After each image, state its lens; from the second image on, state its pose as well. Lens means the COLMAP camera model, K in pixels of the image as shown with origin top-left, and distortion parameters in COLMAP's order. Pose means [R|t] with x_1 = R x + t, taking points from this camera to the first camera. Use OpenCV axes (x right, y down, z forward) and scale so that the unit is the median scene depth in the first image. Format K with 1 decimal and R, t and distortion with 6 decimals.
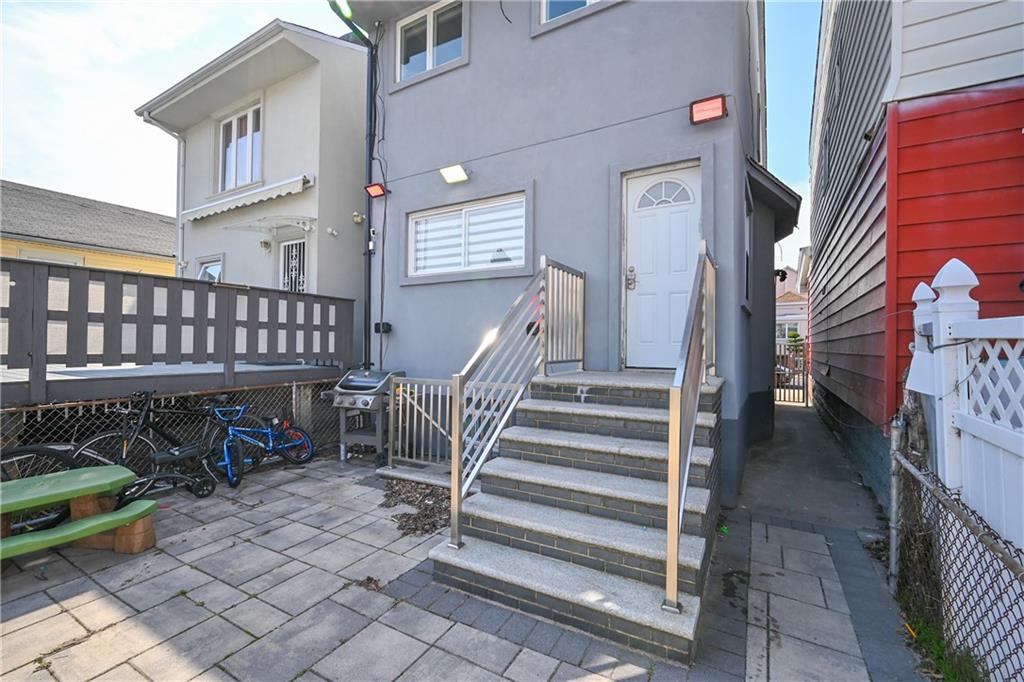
lens RADIAL K [[442.0, 0, 512.0], [0, 442.0, 341.0], [0, 0, 1]] dist [-0.001133, -0.000330]
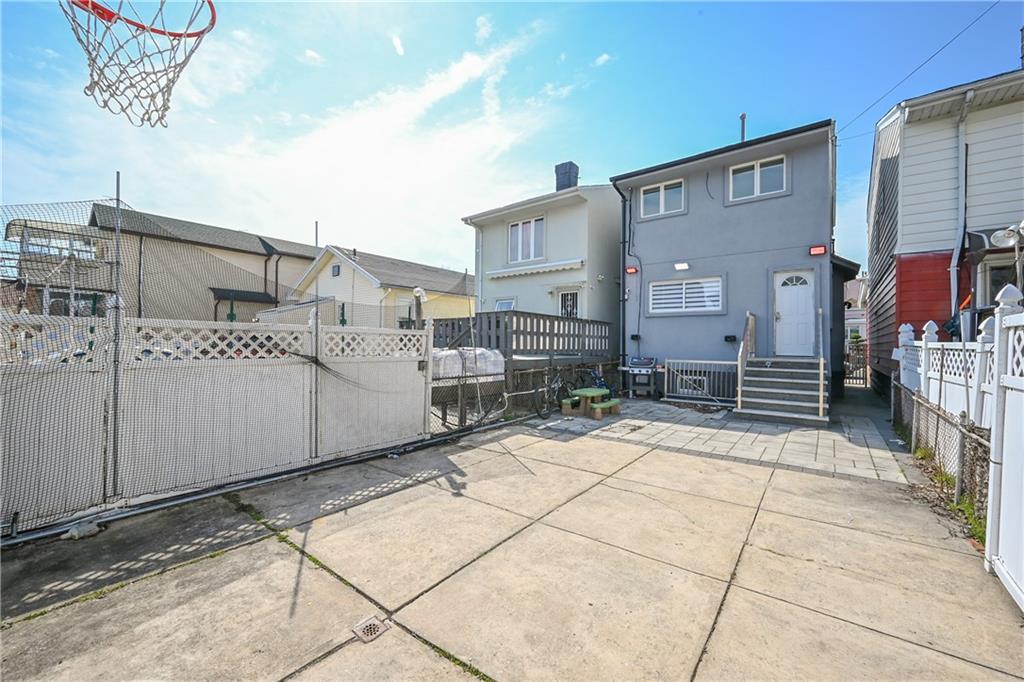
lens RADIAL K [[402.0, 0, 512.0], [0, 402.0, 341.0], [0, 0, 1]] dist [-0.001757, 0.000285]
pose [[0.990264, -0.001677, -0.139192, -0.726885], [0.001950, 0.999996, 0.001823, -0.020381], [0.139188, -0.002077, 0.990264, -1.133187]]
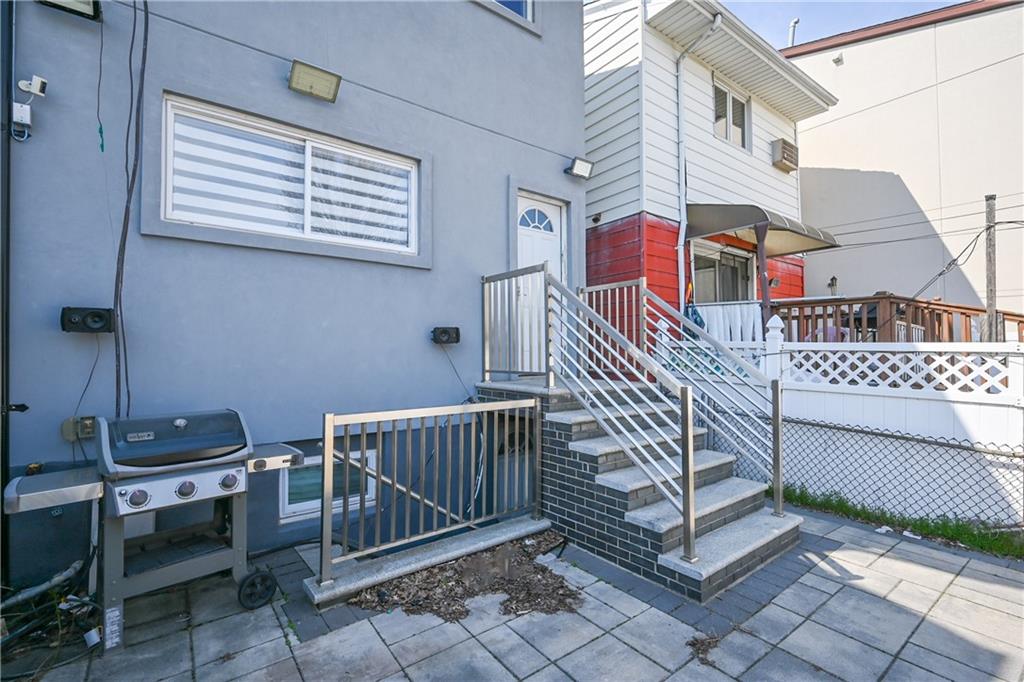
lens RADIAL K [[465.7, 0, 512.0], [0, 465.7, 341.0], [0, 0, 1]] dist [0.001921, 0.000413]
pose [[0.376331, 0.013067, 0.926393, -0.678559], [-0.006436, 0.999913, -0.011490, -0.007293], [-0.926463, -0.001639, 0.376382, 0.529282]]
